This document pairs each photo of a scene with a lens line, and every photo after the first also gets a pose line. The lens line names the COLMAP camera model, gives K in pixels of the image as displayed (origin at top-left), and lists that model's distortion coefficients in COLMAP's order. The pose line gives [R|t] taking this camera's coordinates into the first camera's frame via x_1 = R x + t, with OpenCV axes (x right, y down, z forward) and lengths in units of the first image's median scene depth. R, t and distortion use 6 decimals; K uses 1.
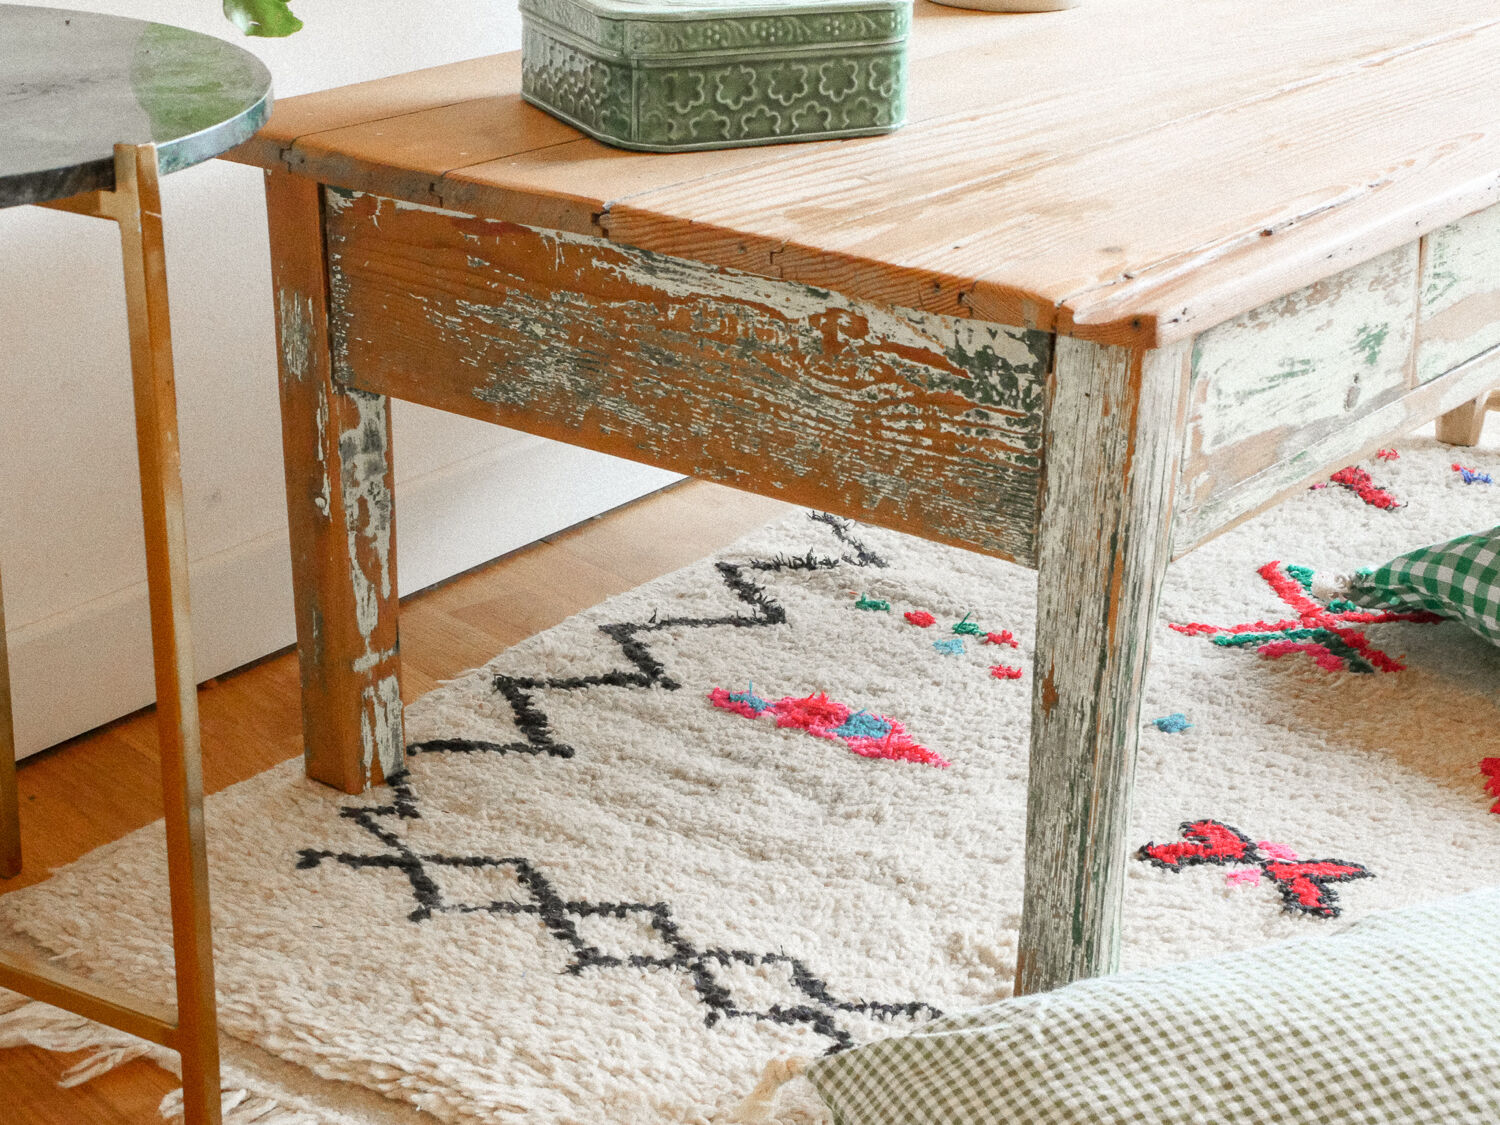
lens RADIAL K [[2772.6, 0, 749.3], [0, 2772.6, 564.0], [0, 0, 1]] dist [0.006113, 0.000000]
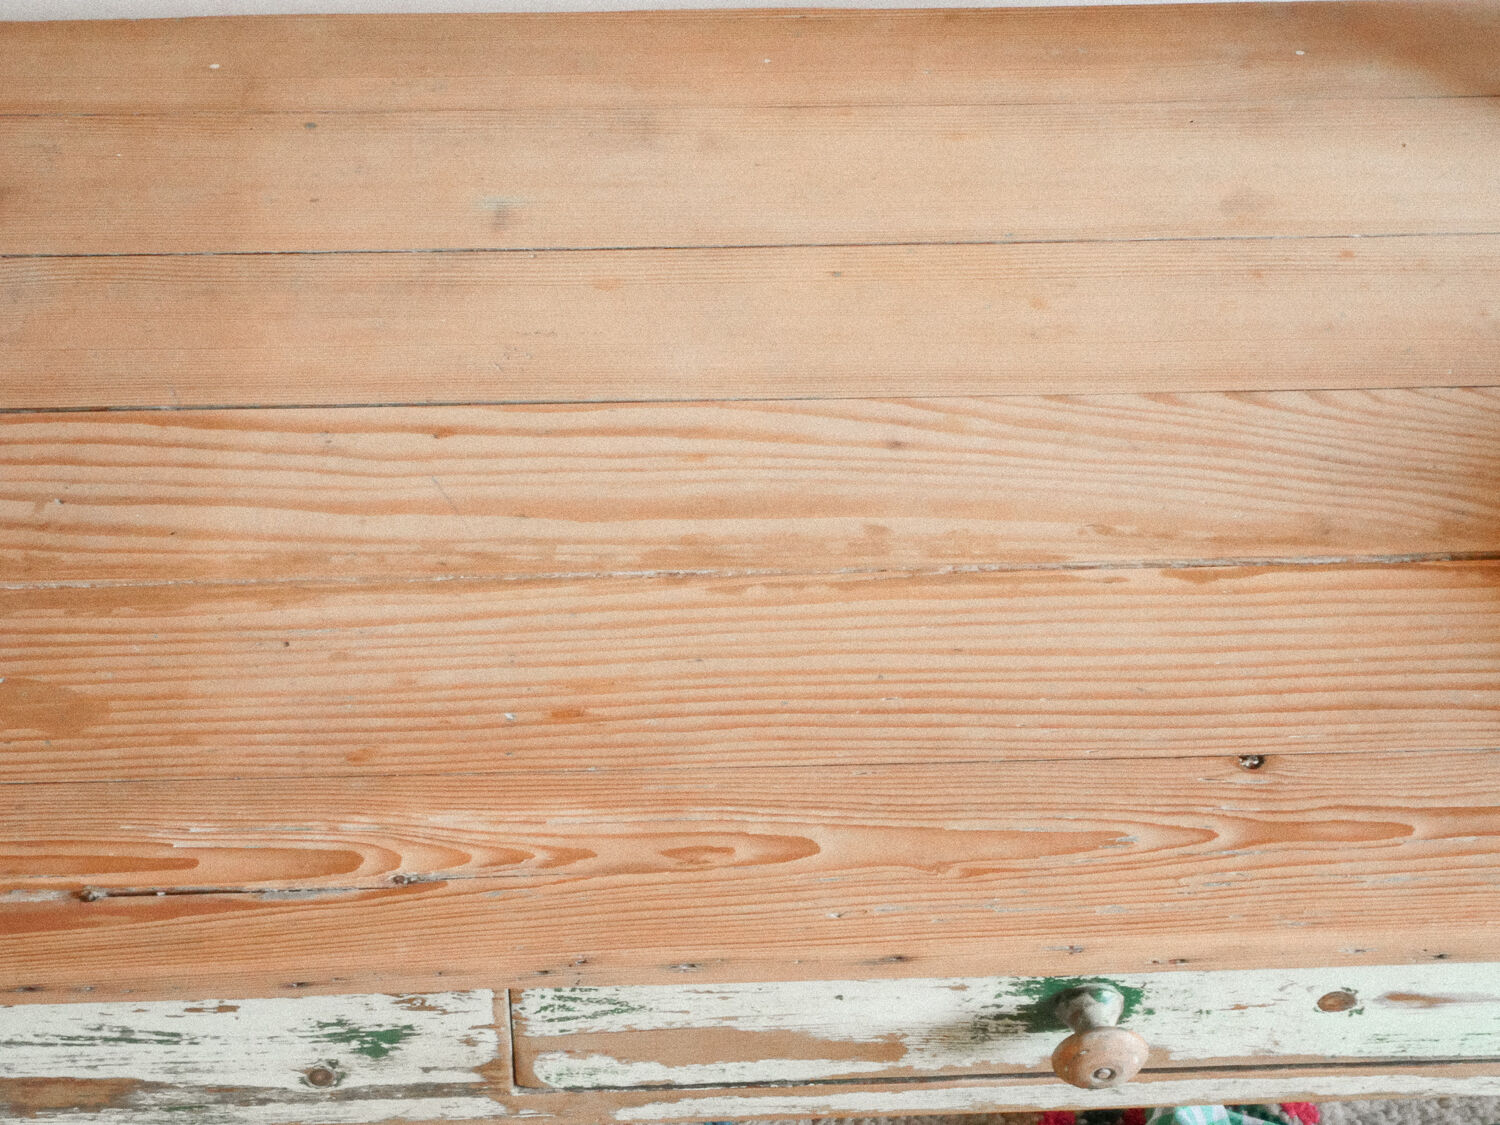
lens RADIAL K [[2772.6, 0, 757.1], [0, 2772.6, 570.7], [0, 0, 1]] dist [0.006113, 0.000000]
pose [[0.646511, 0.533740, -0.545111, 0.553393], [-0.281393, 0.830971, 0.479901, -0.501653], [0.709113, -0.156870, 0.687423, 0.504776]]
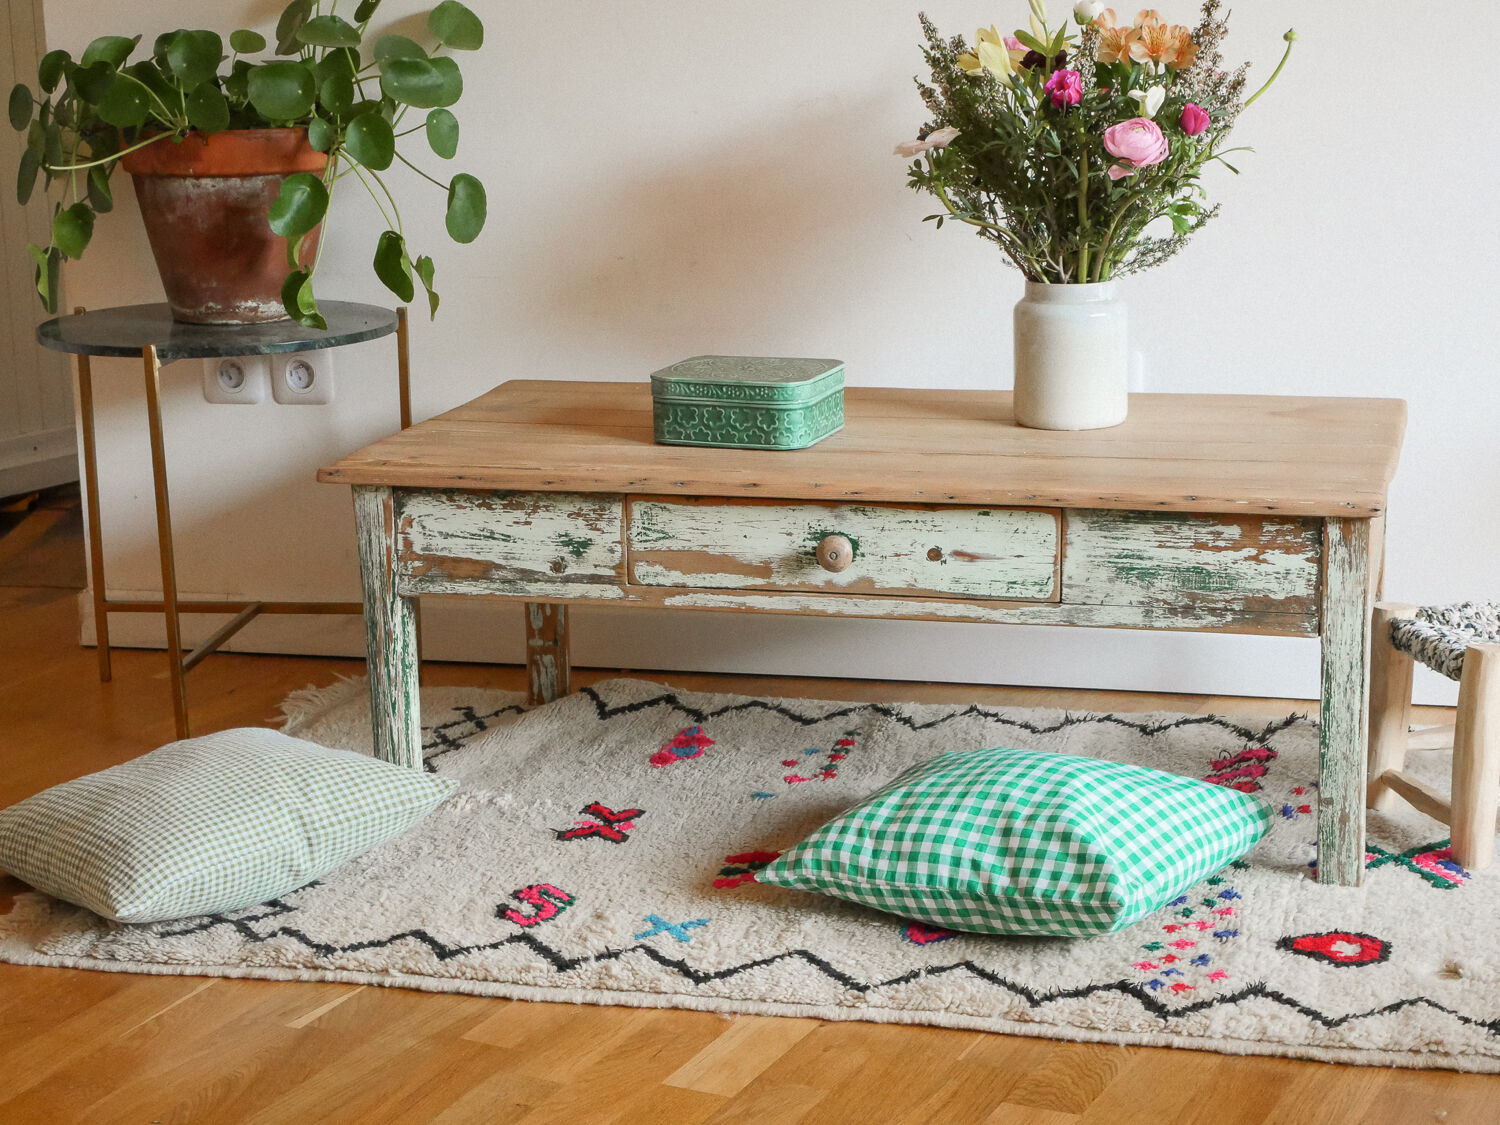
lens RADIAL K [[2772.6, 0, 742.4], [0, 2772.6, 532.2], [0, 0, 1]] dist [0.006113, 0.000000]
pose [[0.384517, 0.167874, -0.907725, 1.832691], [-0.305357, 0.951100, 0.046545, -0.191564], [0.871151, 0.259283, 0.416976, 0.228813]]
